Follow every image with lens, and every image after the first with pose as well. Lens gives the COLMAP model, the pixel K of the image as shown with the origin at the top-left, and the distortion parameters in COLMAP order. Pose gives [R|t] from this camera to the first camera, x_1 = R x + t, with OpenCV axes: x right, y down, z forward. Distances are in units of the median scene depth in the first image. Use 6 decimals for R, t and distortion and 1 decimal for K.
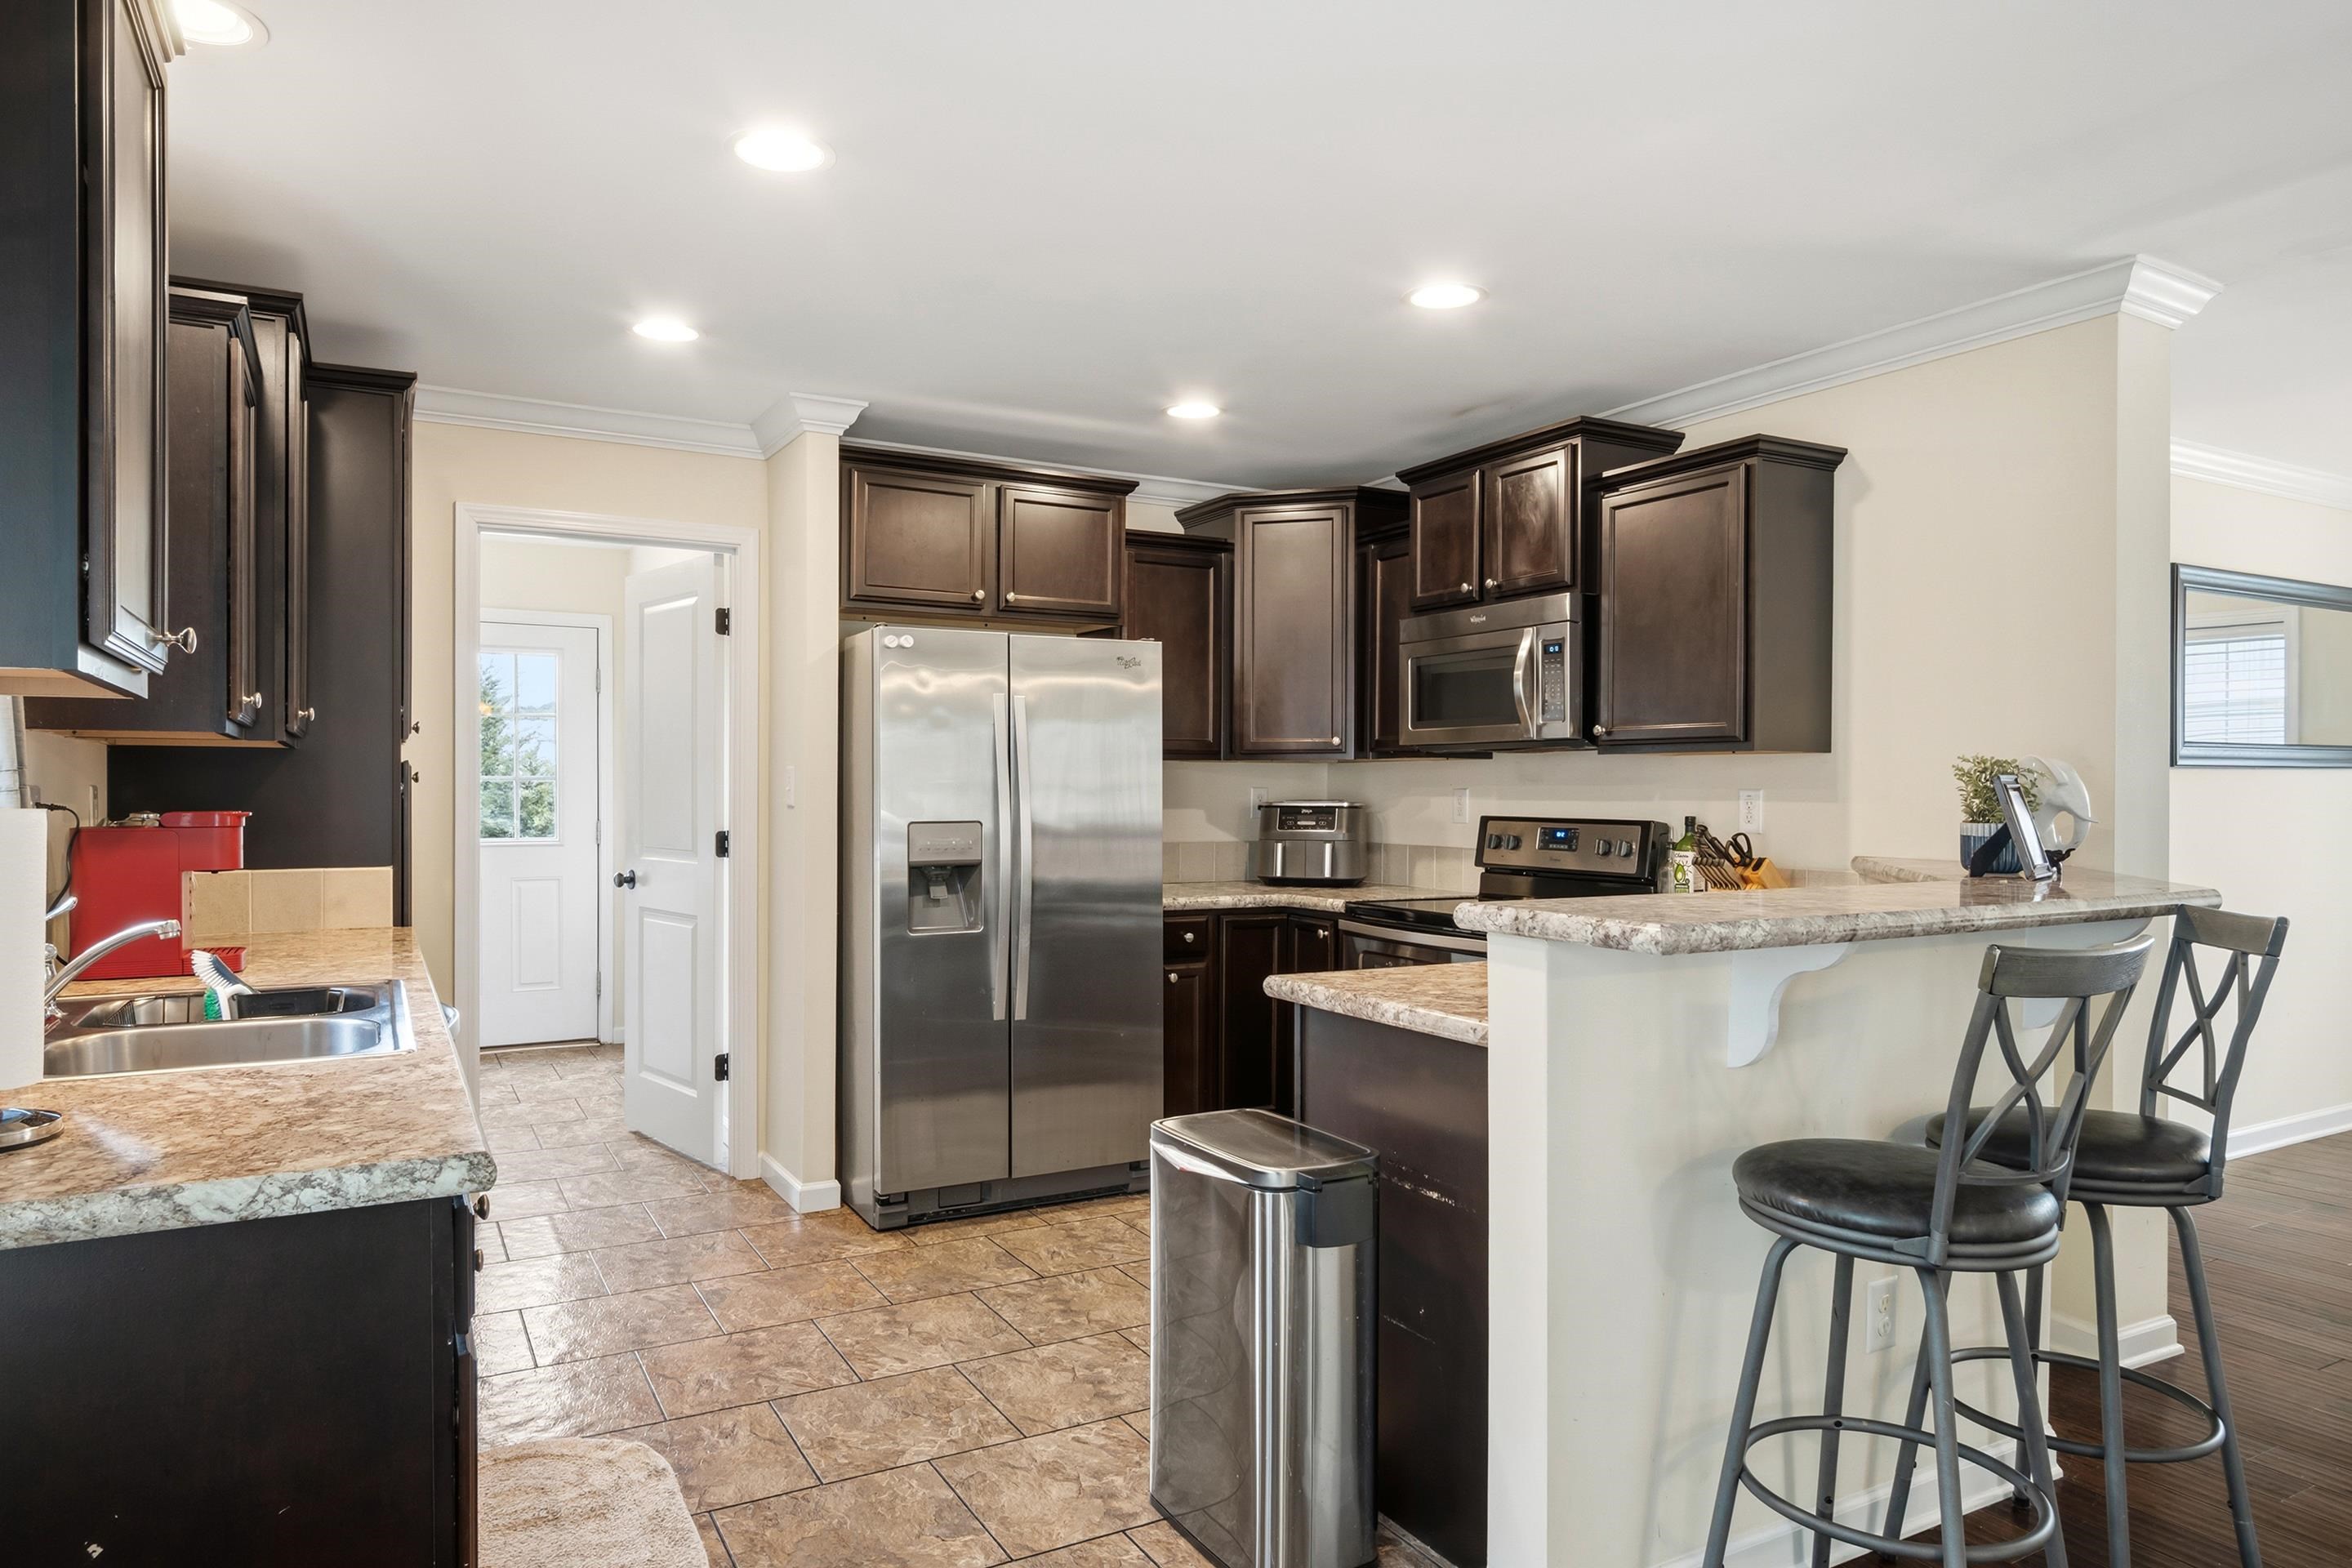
lens RADIAL K [[1422.3, 0, 1159.4], [0, 1422.3, 790.5], [0, 0, 1]] dist [-0.003959, -0.002241]
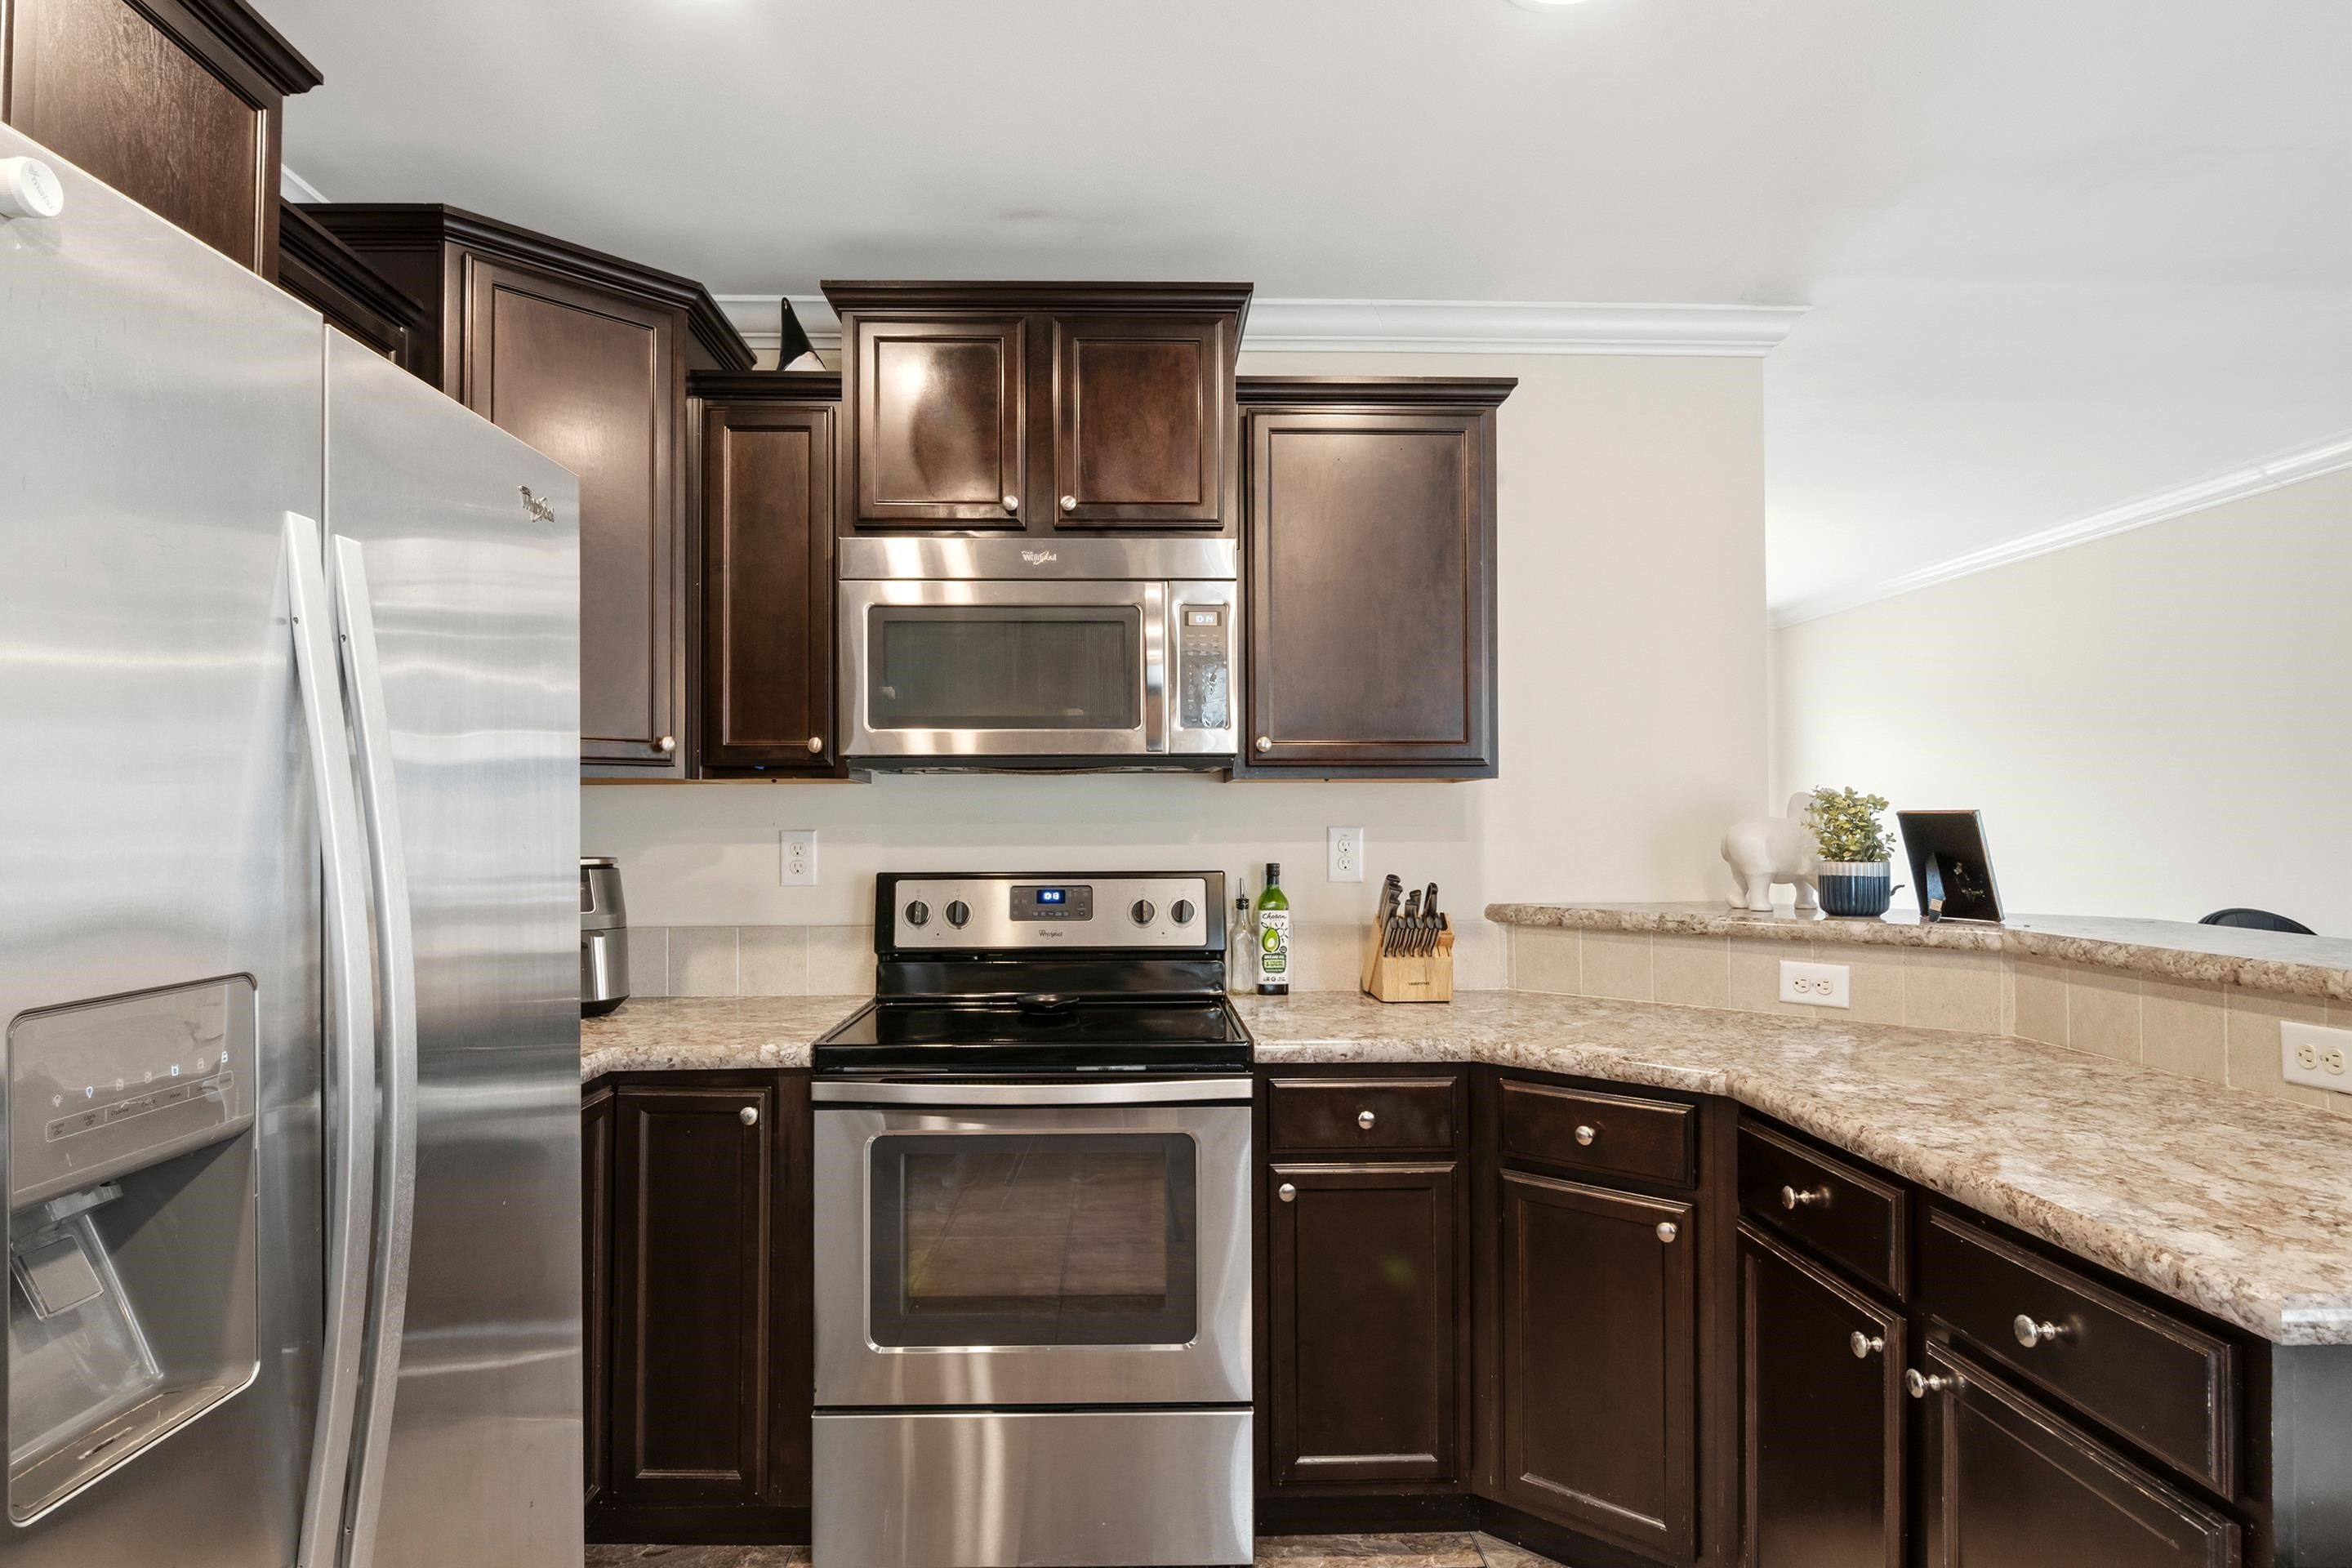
lens RADIAL K [[1293.8, 0, 1172.9], [0, 1293.8, 829.1], [0, 0, 1]] dist [-0.008731, -0.000522]
pose [[0.442688, -0.011907, 0.896597, -0.258964], [0.008198, 0.999924, 0.009232, -0.006566], [-0.896638, 0.003263, 0.442752, 0.695735]]
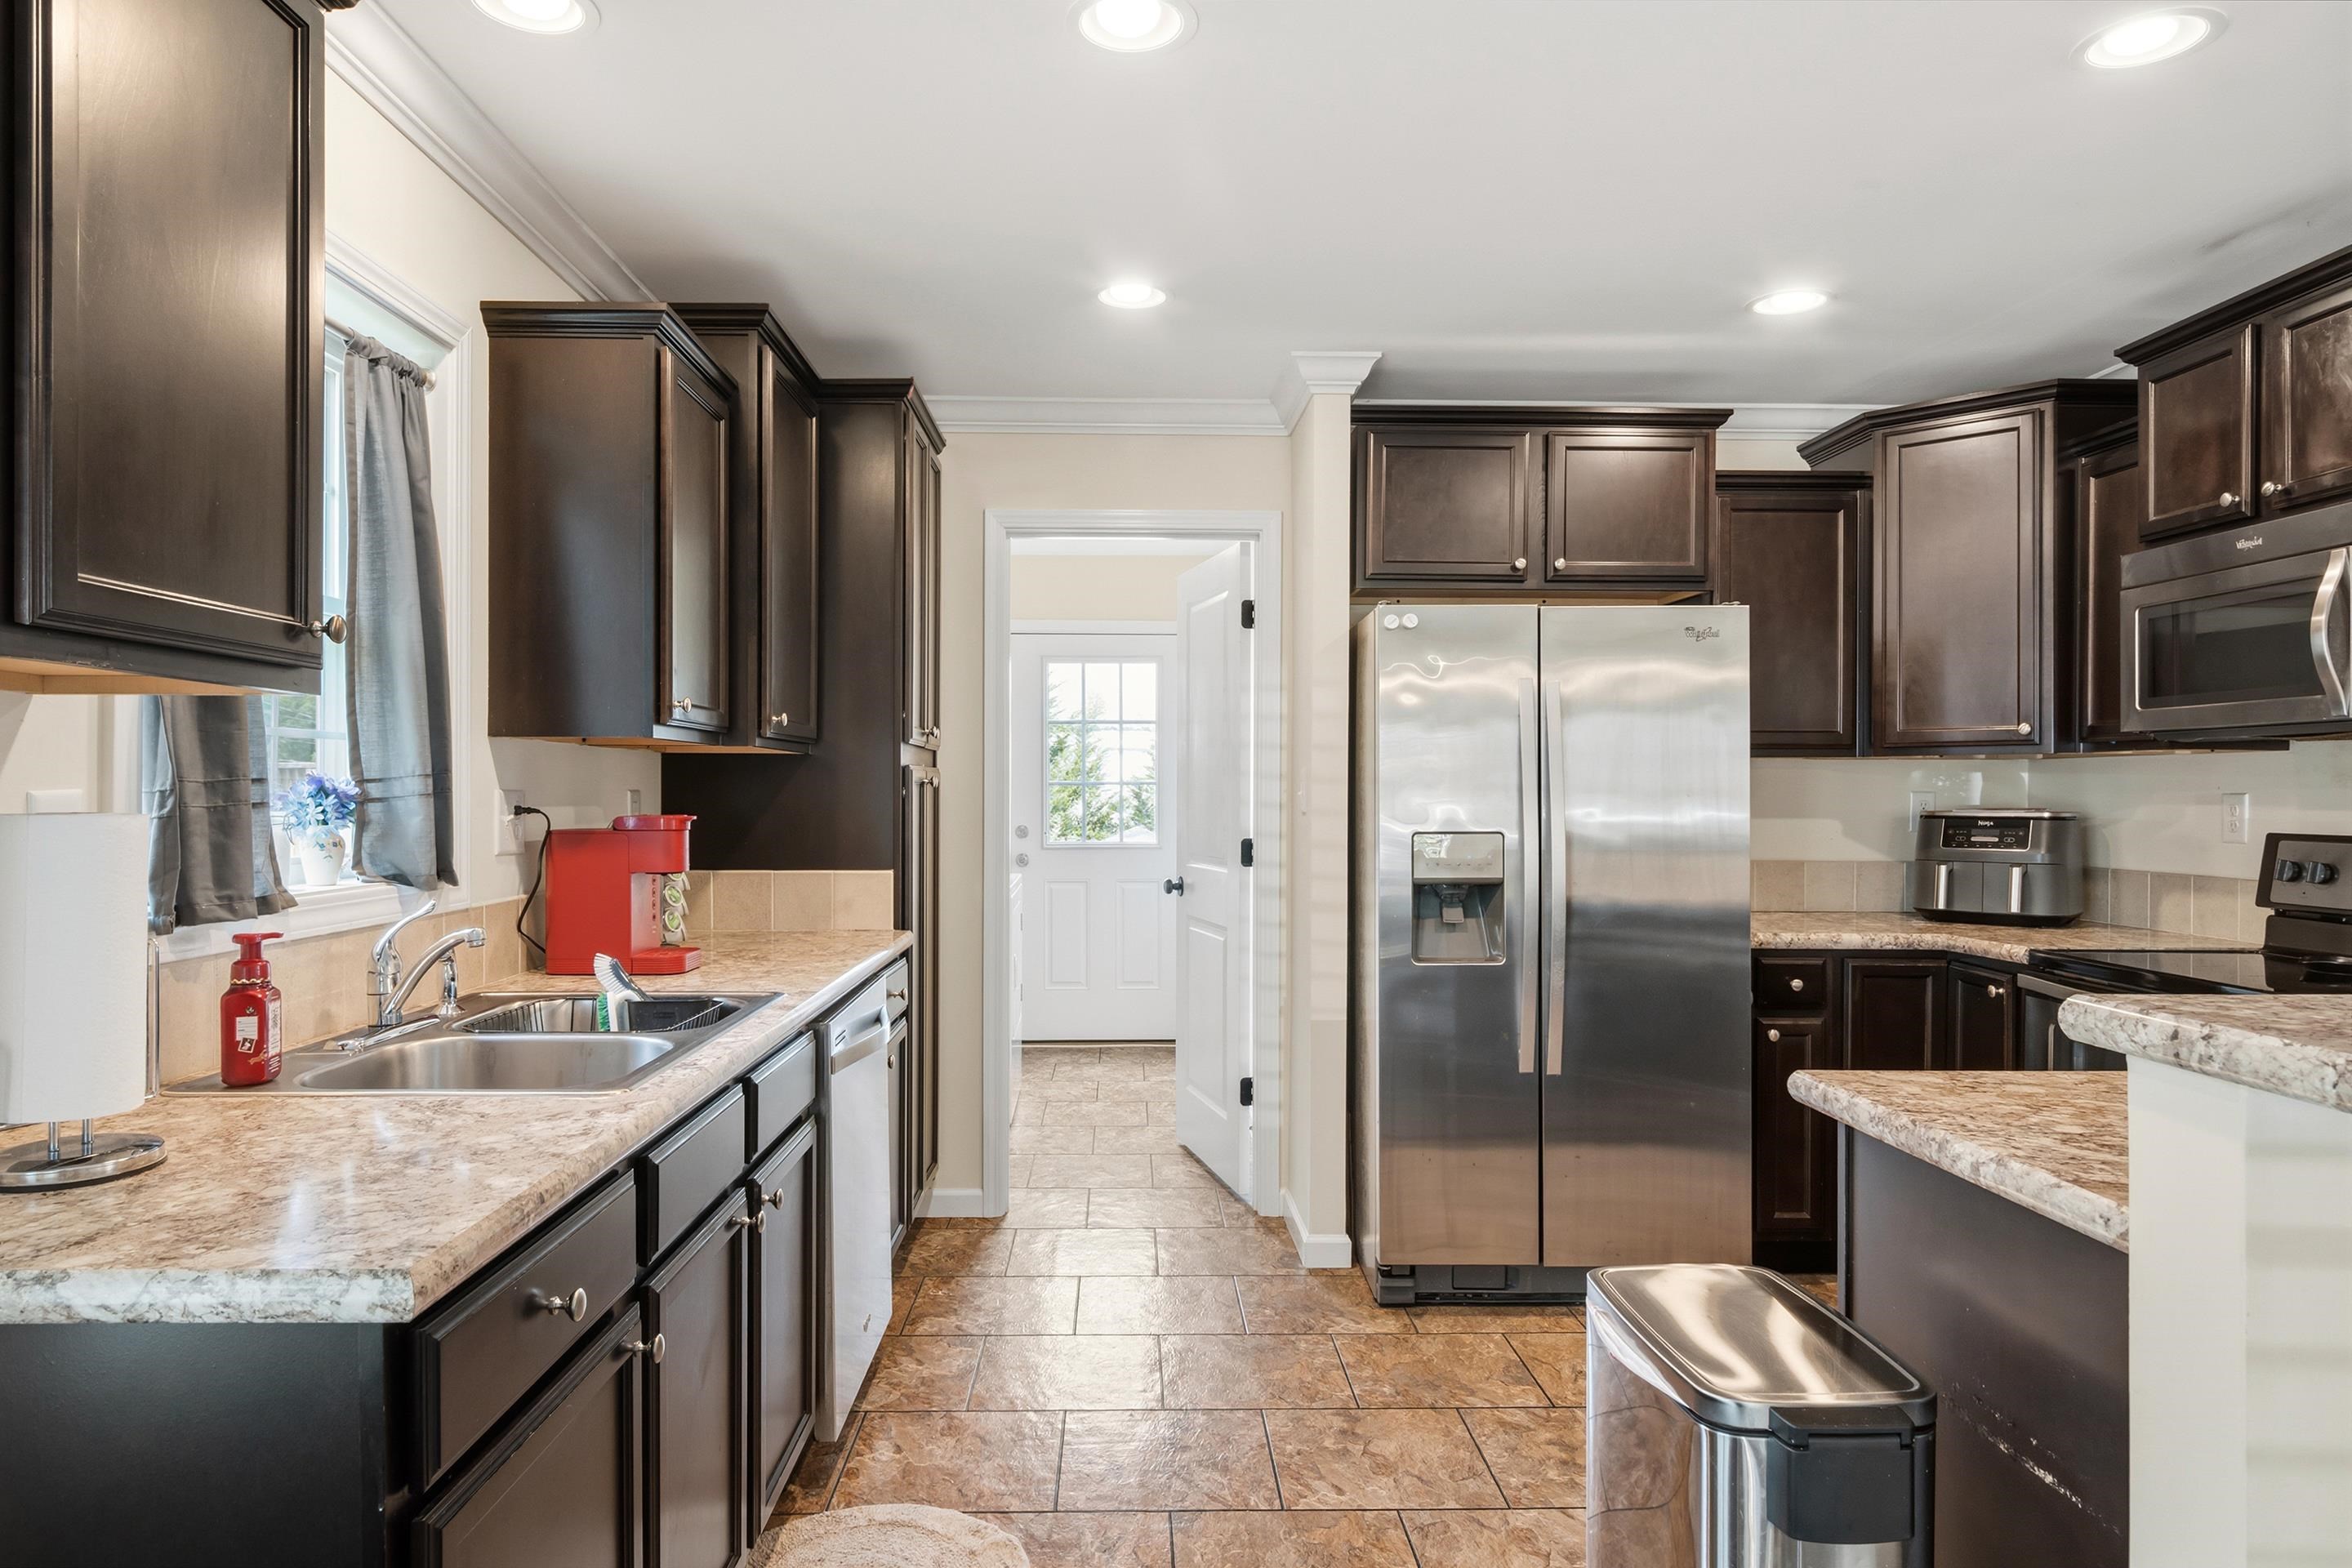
lens RADIAL K [[1409.5, 0, 1156.2], [0, 1409.5, 787.2], [0, 0, 1]] dist [-0.000248, -0.004235]
pose [[0.884819, -0.001167, -0.465934, 0.075453], [-0.001135, 0.999988, -0.004660, -0.000724], [0.465934, 0.004653, 0.884807, 0.165117]]
